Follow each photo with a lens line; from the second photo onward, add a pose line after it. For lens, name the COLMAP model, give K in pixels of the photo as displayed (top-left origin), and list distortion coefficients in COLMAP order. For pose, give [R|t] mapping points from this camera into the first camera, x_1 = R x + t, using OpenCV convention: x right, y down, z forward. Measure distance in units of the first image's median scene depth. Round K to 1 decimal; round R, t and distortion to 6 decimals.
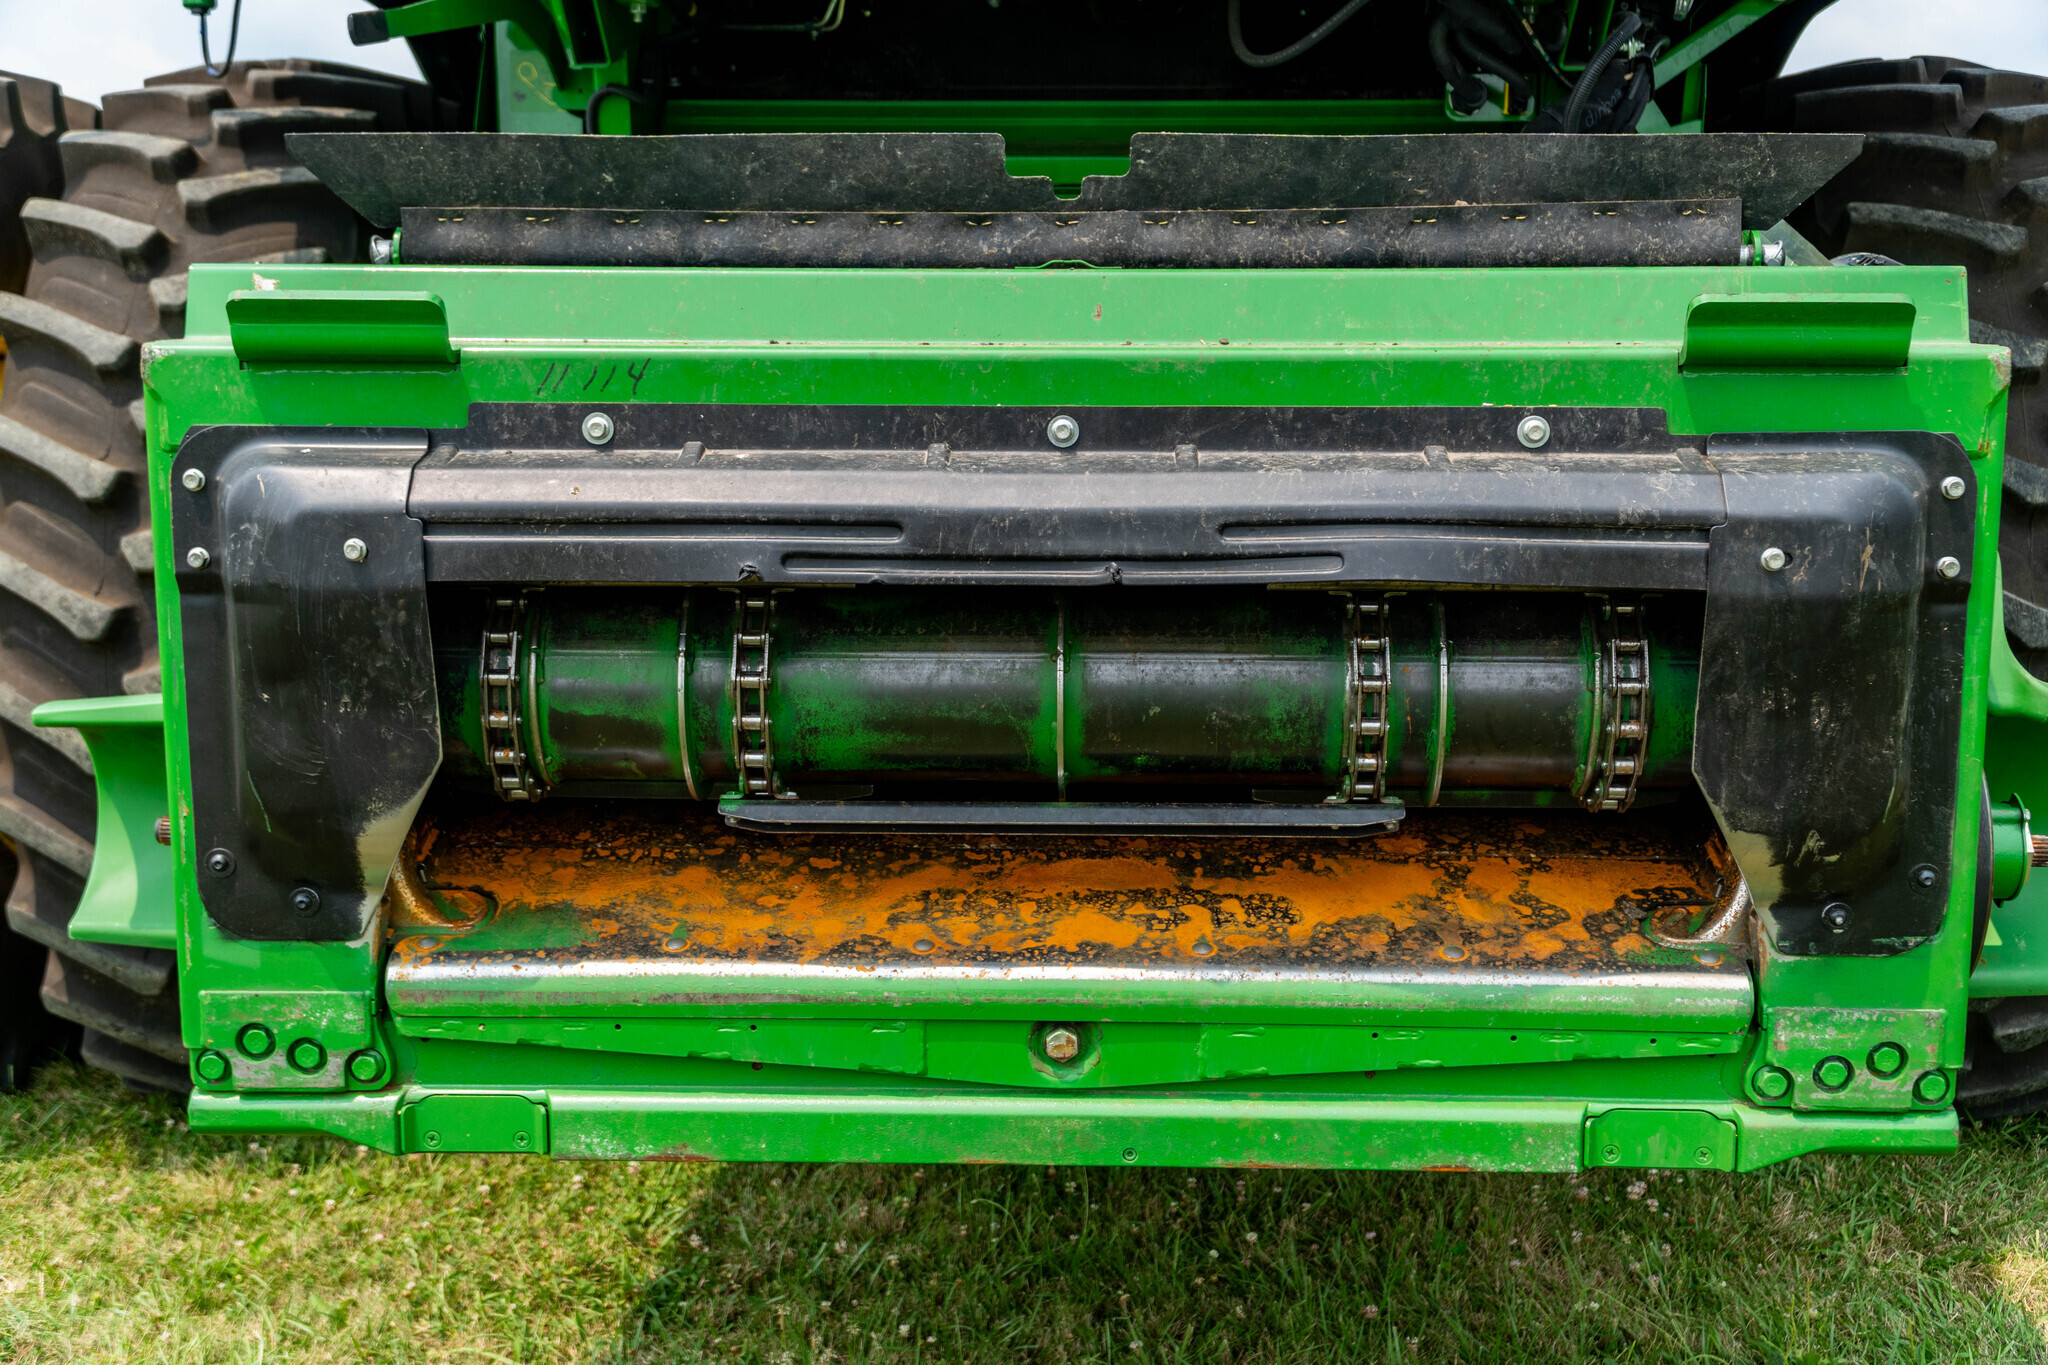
lens RADIAL K [[2386.2, 0, 1024.0], [0, 2386.2, 682.5], [0, 0, 1]] dist [0.044877, -0.004640]
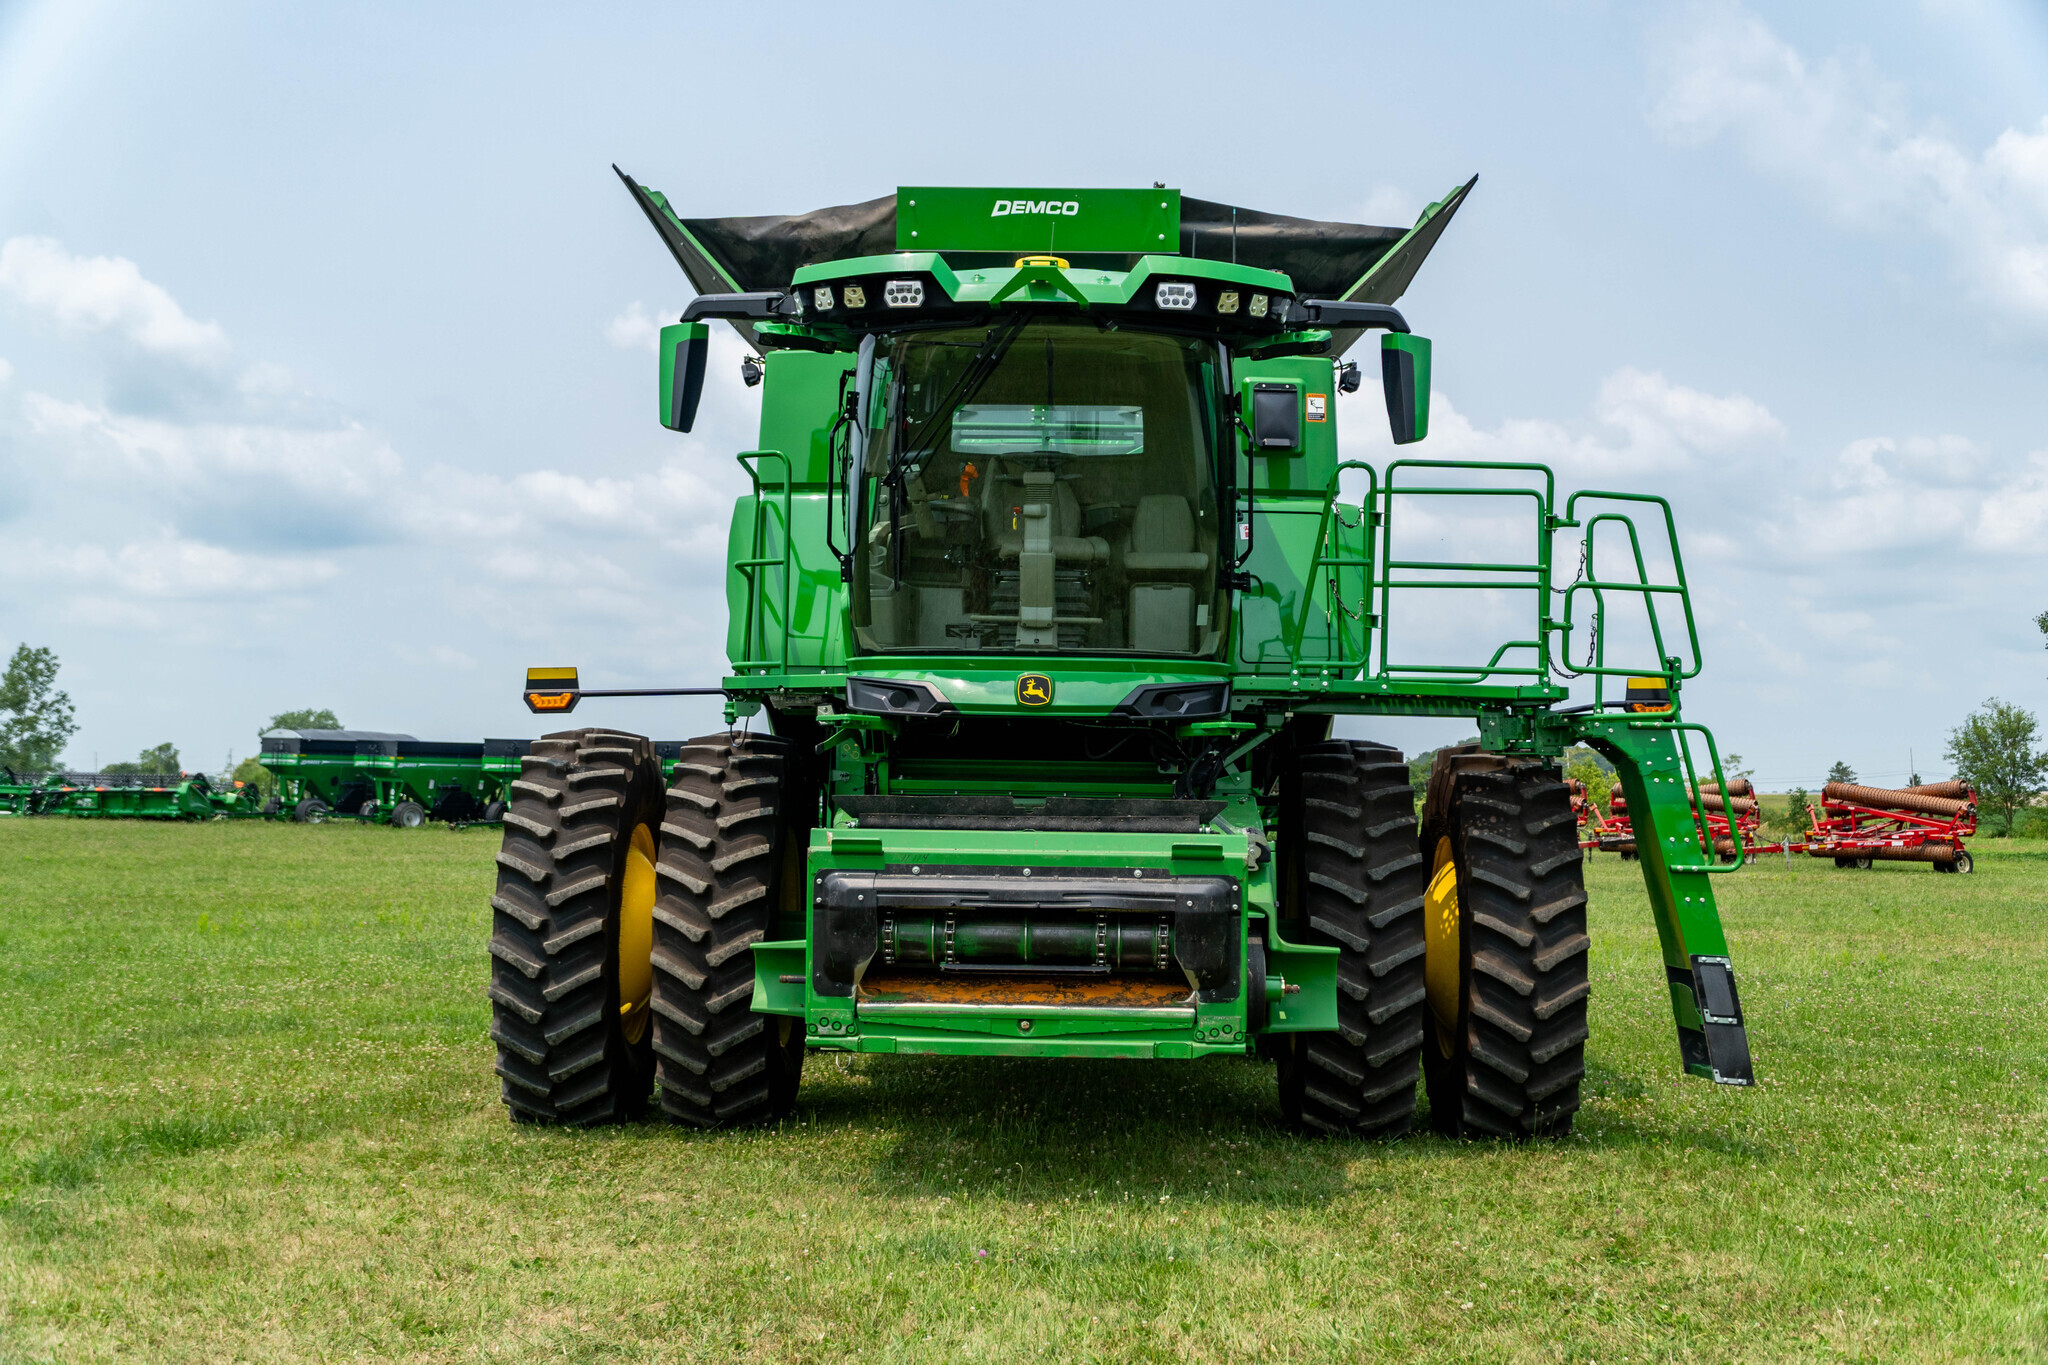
lens RADIAL K [[2347.4, 0, 1020.4], [0, 2347.4, 667.1], [0, 0, 1]] dist [0.101970, 0.020407]
pose [[0.999912, 0.012942, 0.002790, -0.010929], [-0.012149, 0.980687, -0.195207, 0.332621], [-0.005262, 0.195156, 0.980758, -2.984682]]
